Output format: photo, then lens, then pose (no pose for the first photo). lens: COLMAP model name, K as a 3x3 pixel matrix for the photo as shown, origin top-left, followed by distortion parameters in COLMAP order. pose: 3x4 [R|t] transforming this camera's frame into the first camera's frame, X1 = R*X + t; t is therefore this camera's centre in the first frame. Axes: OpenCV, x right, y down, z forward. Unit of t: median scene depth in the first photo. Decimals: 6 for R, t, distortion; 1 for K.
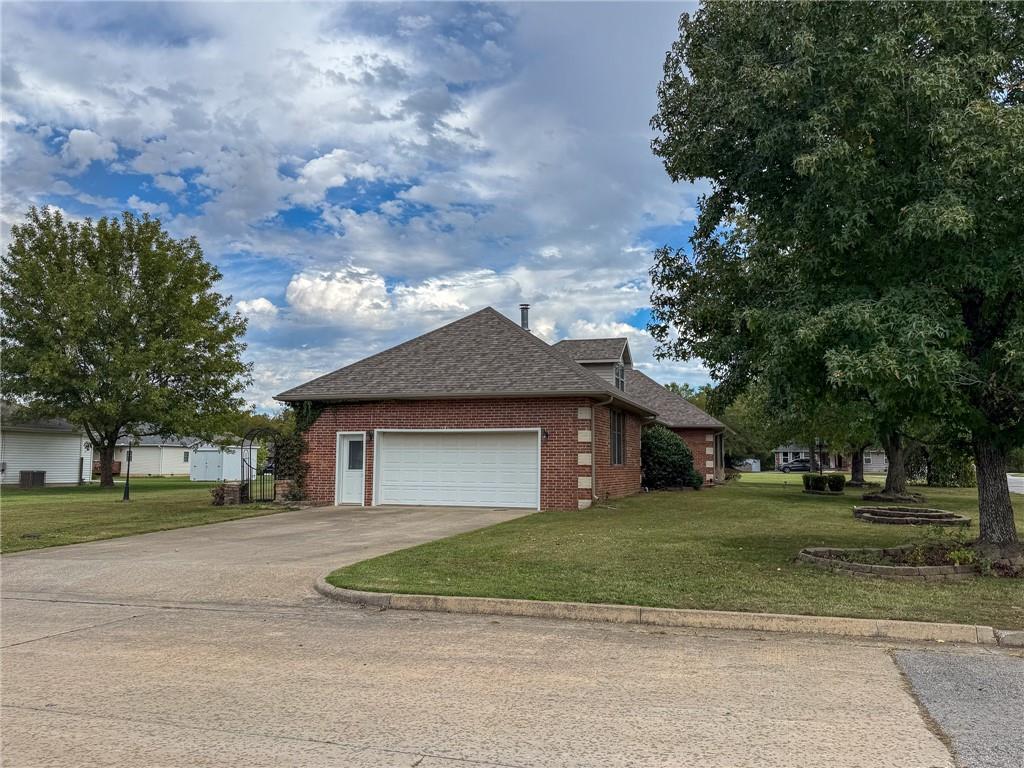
lens RADIAL K [[838.9, 0, 512.0], [0, 838.9, 384.0], [0, 0, 1]] dist [0.000507, 0.000007]
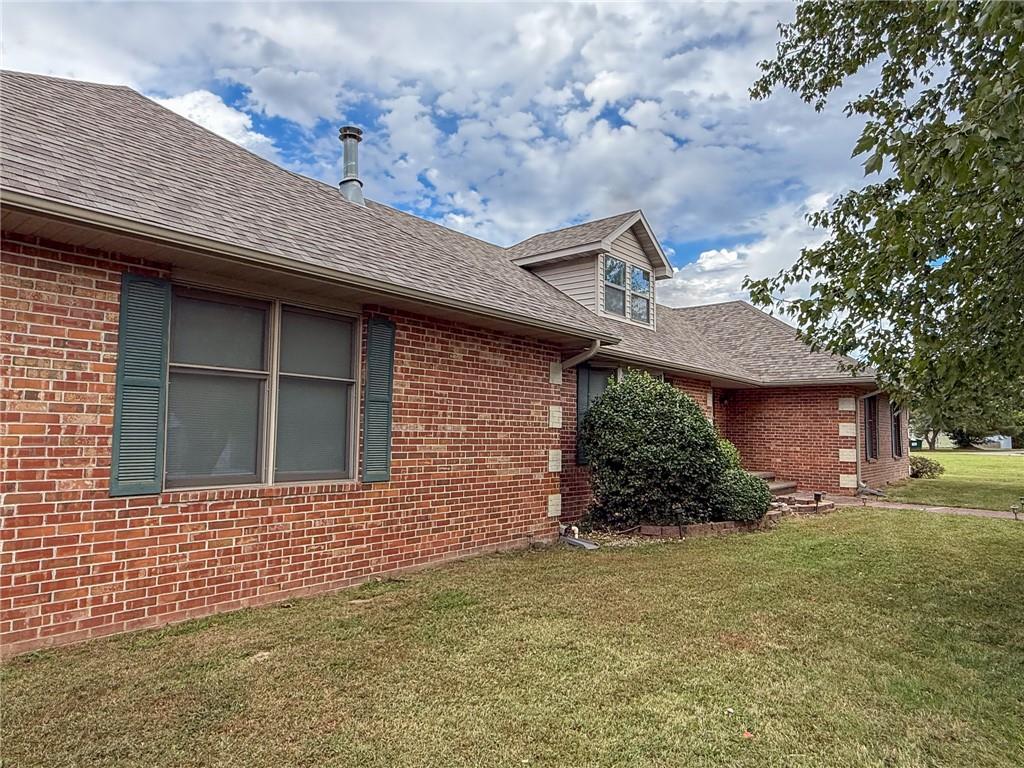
lens RADIAL K [[632.5, 0, 512.0], [0, 632.5, 384.0], [0, 0, 1]] dist [0.000558, 0.000369]
pose [[0.926104, -0.020720, -0.376700, 0.237133], [0.026576, 0.999593, 0.010355, 0.052211], [0.376332, -0.019601, 0.926277, 0.698205]]
